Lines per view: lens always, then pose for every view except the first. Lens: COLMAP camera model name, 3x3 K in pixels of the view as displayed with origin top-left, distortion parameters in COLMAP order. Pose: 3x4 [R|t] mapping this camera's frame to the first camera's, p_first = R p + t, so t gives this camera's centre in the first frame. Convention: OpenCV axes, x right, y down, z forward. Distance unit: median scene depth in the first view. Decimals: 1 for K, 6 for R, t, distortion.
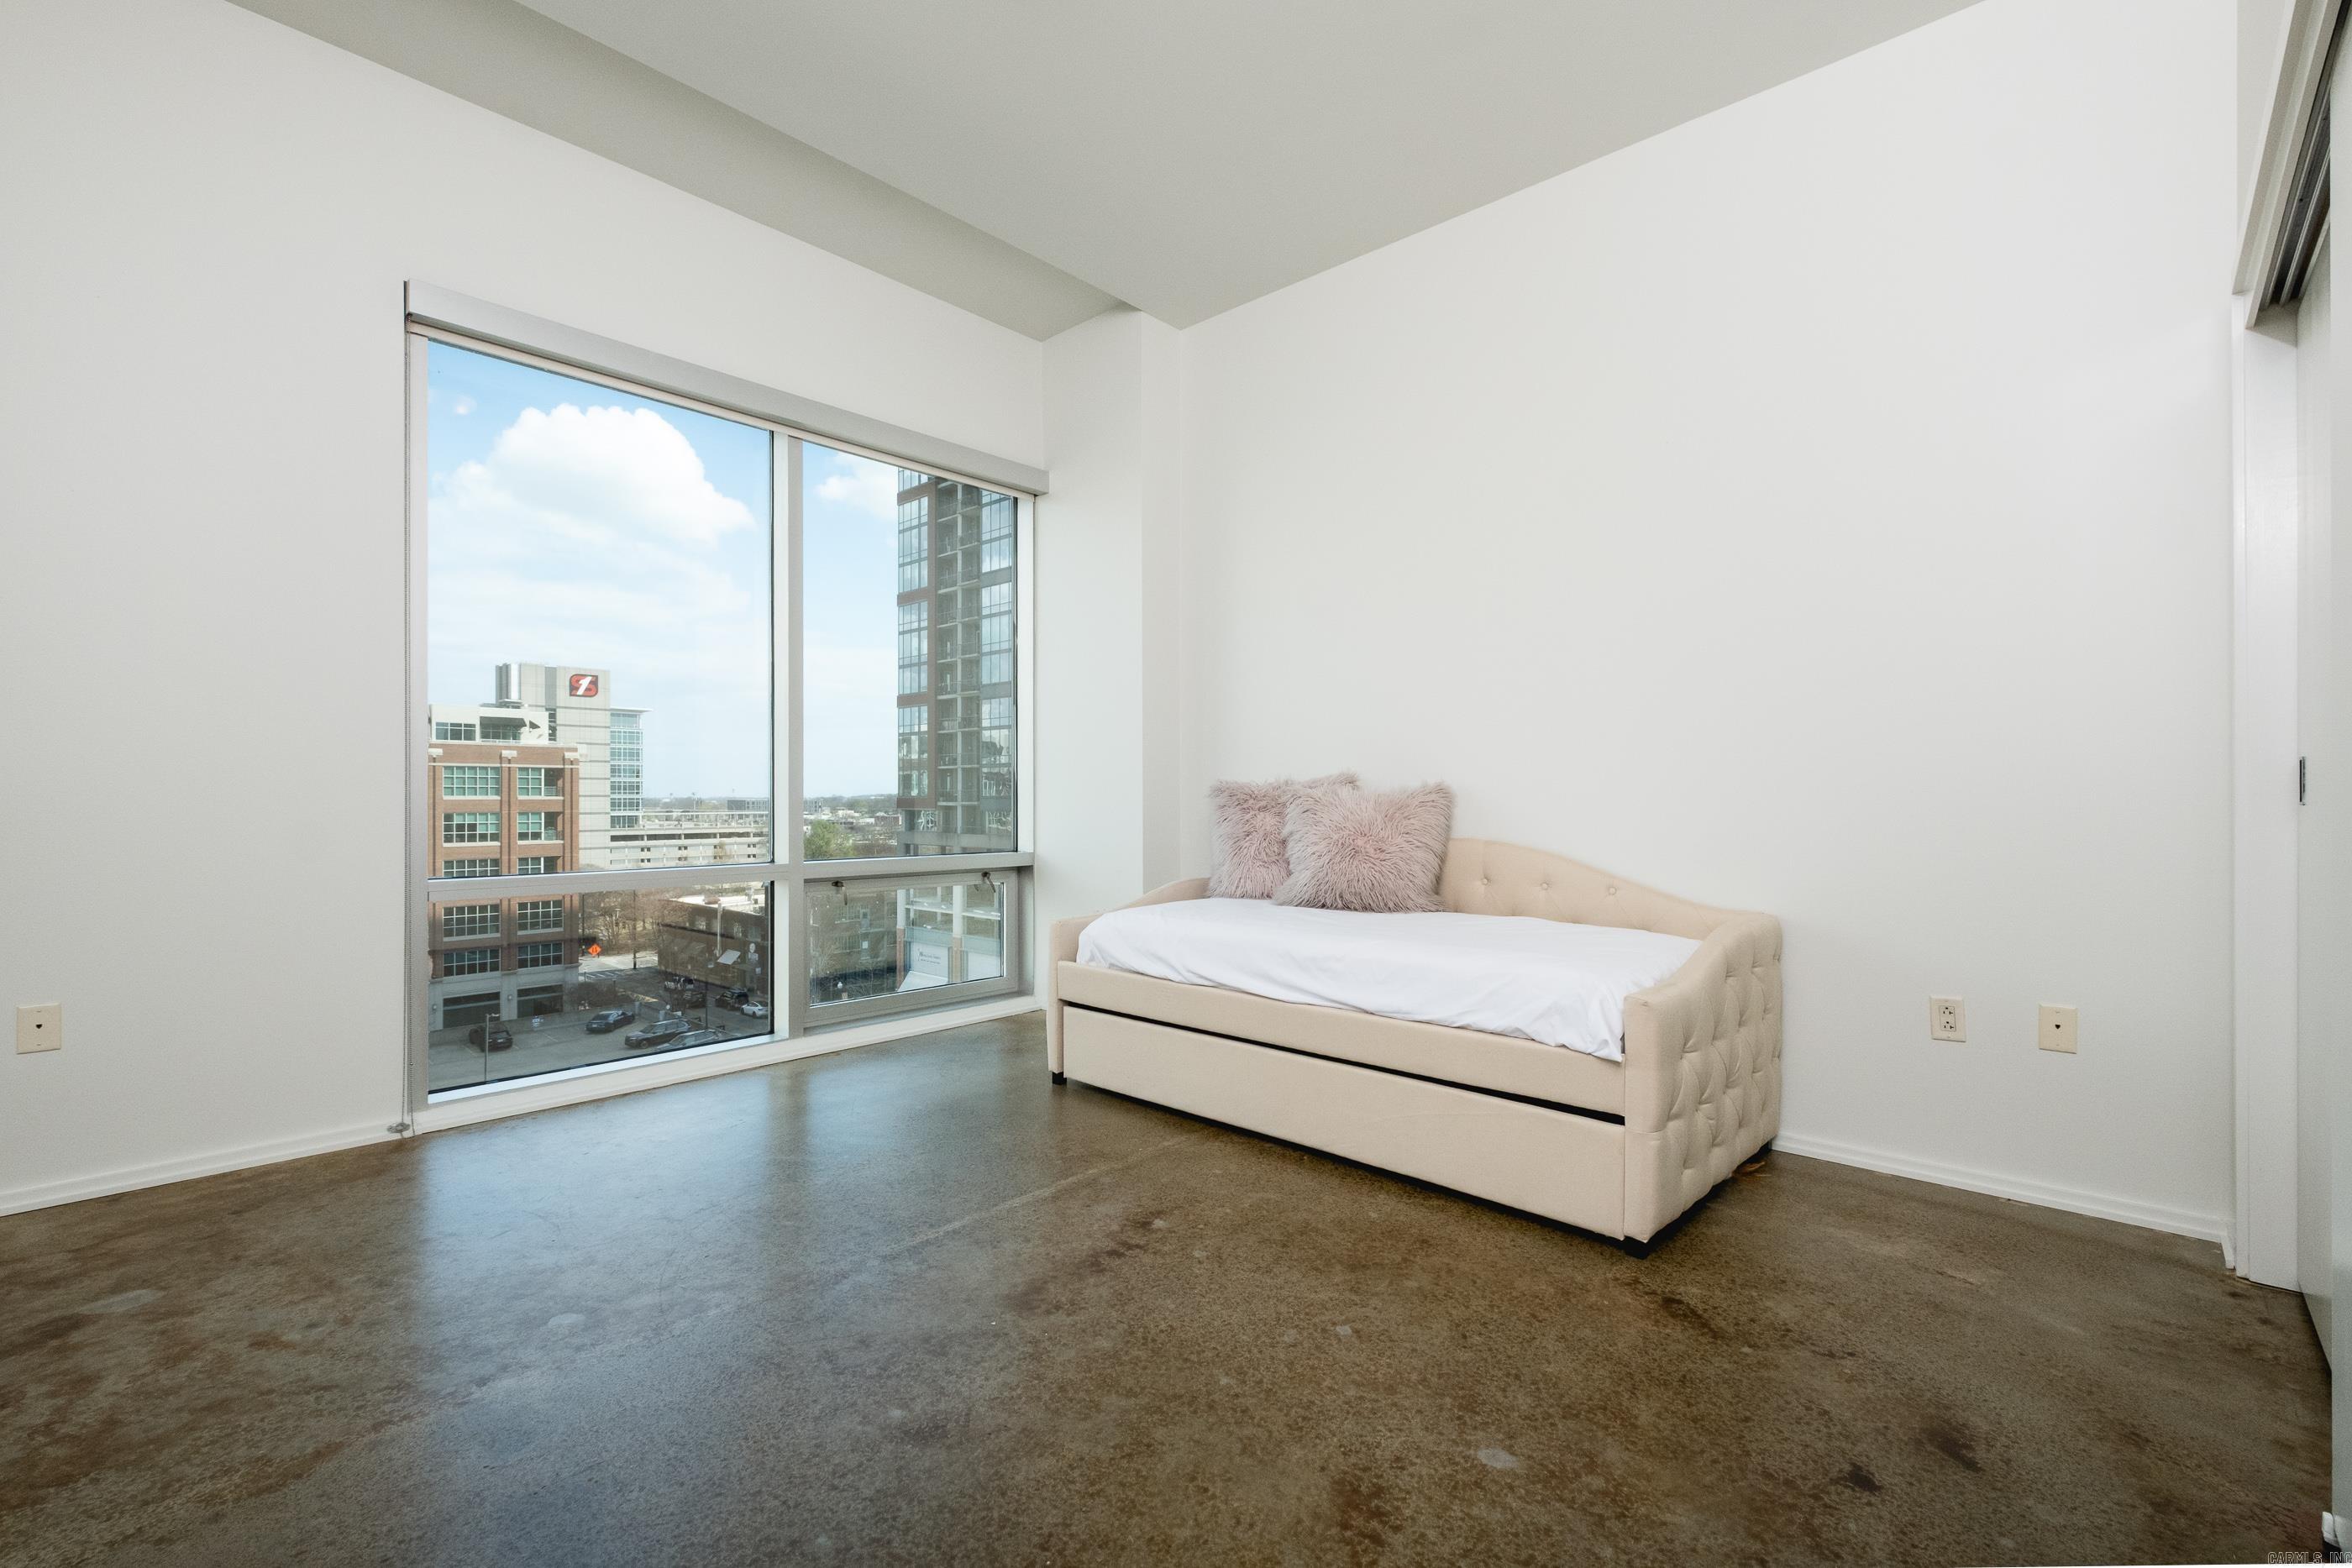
lens RADIAL K [[1038.8, 0, 1177.6], [0, 1038.8, 767.9], [0, 0, 1]] dist [0.001936, -0.000735]
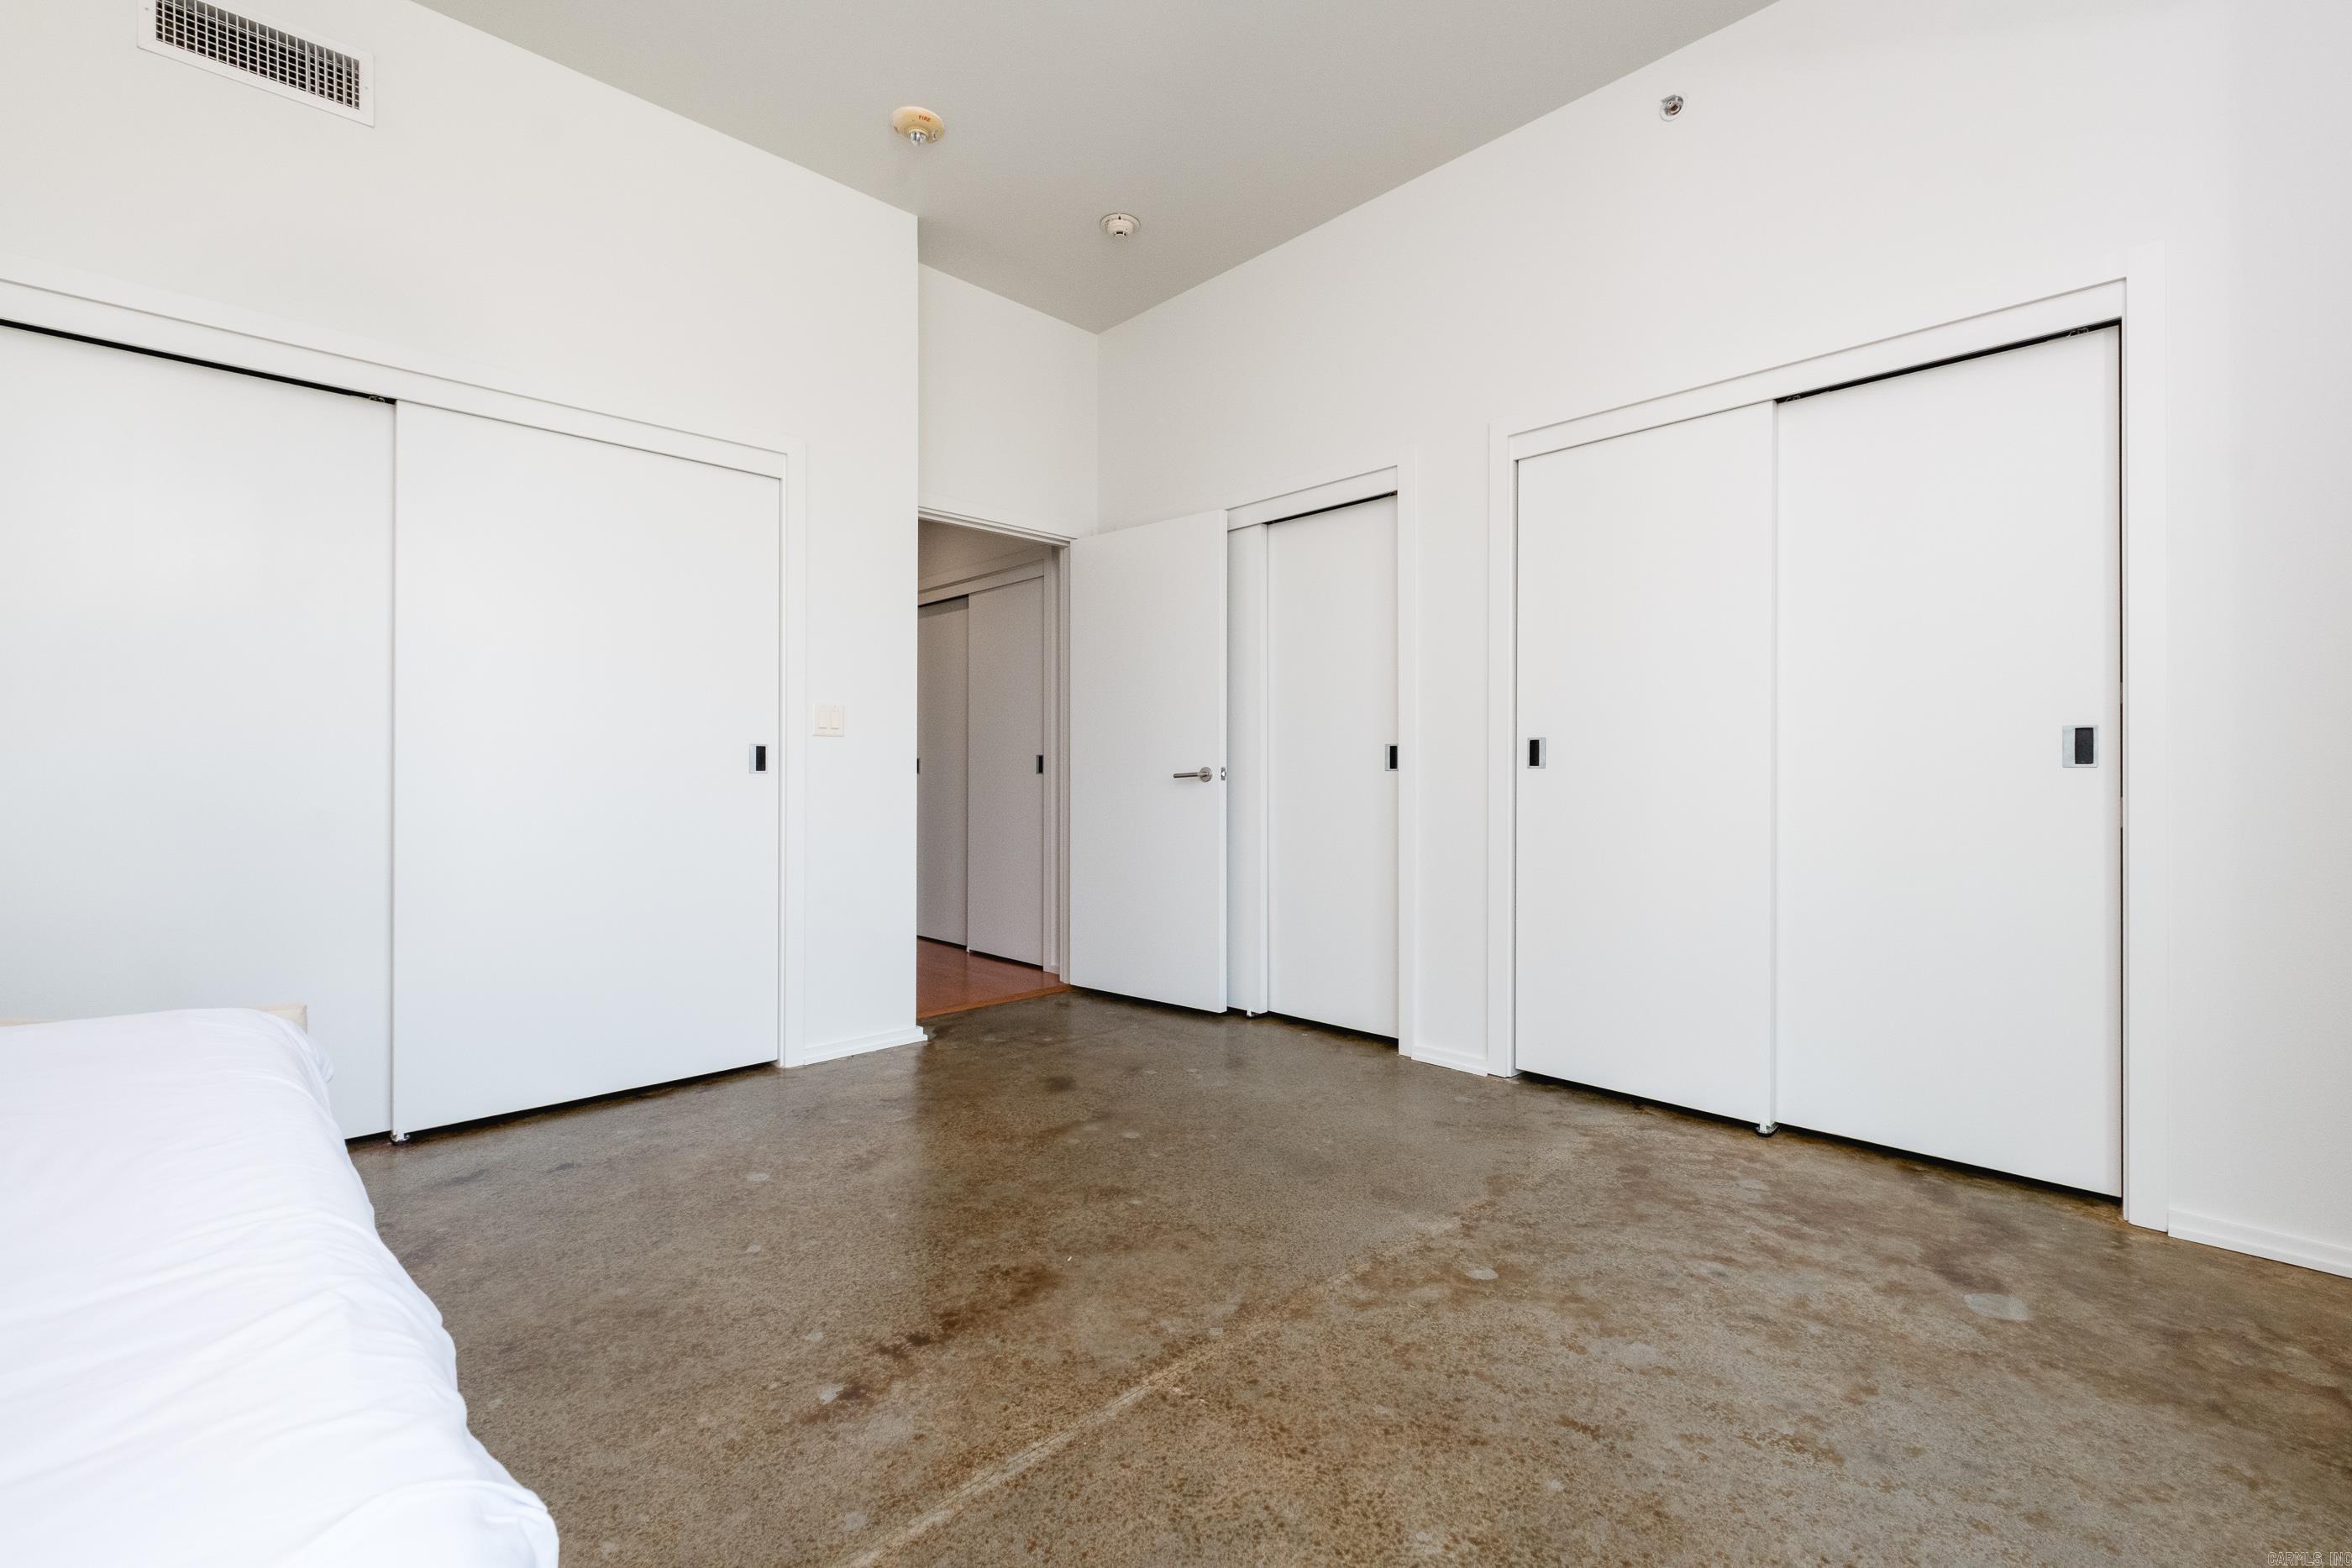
lens RADIAL K [[1038.8, 0, 1177.6], [0, 1038.8, 767.9], [0, 0, 1]] dist [0.001936, -0.000735]
pose [[-0.998111, 0.000366, 0.061438, -0.346814], [-0.001774, 0.999394, -0.034772, 0.066644], [-0.061413, -0.034816, -0.997505, 2.035080]]
